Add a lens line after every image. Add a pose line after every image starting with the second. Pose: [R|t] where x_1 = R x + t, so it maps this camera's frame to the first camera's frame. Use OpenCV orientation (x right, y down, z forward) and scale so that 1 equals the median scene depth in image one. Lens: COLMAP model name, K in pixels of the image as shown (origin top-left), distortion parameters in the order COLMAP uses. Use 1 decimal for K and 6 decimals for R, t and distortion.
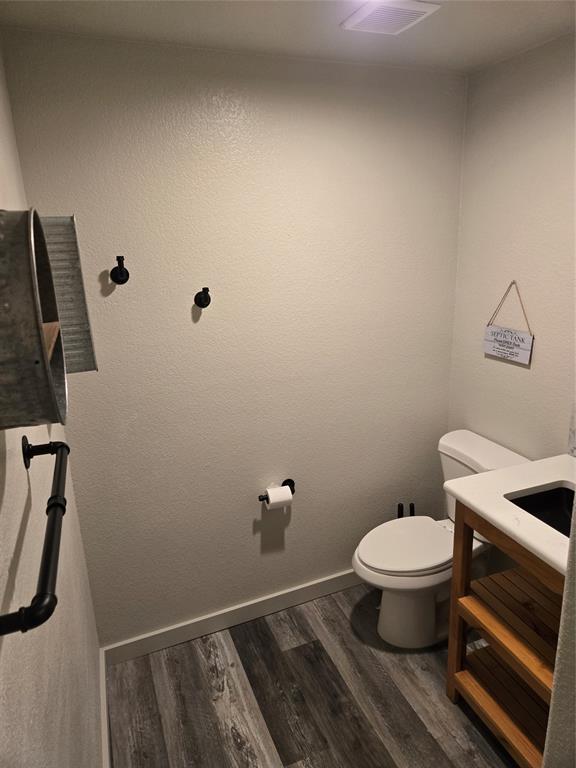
lens RADIAL K [[514.2, 0, 302.2], [0, 514.2, 382.2], [0, 0, 1]] dist [0.062710, -0.046663]
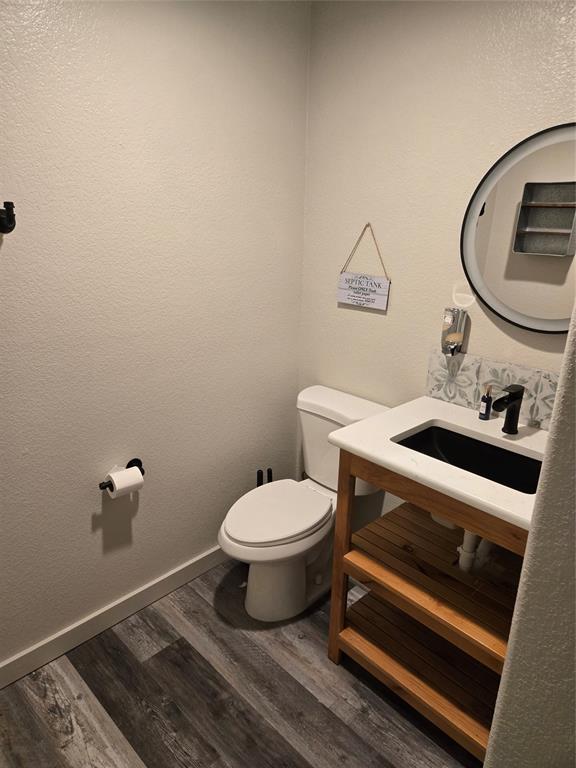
lens RADIAL K [[514.2, 0, 302.2], [0, 514.2, 382.2], [0, 0, 1]] dist [0.062710, -0.046663]
pose [[0.924409, -0.072968, 0.374356, -0.085664], [0.058765, 0.997057, 0.049233, 0.043672], [-0.376847, -0.023512, 0.925977, 0.142890]]
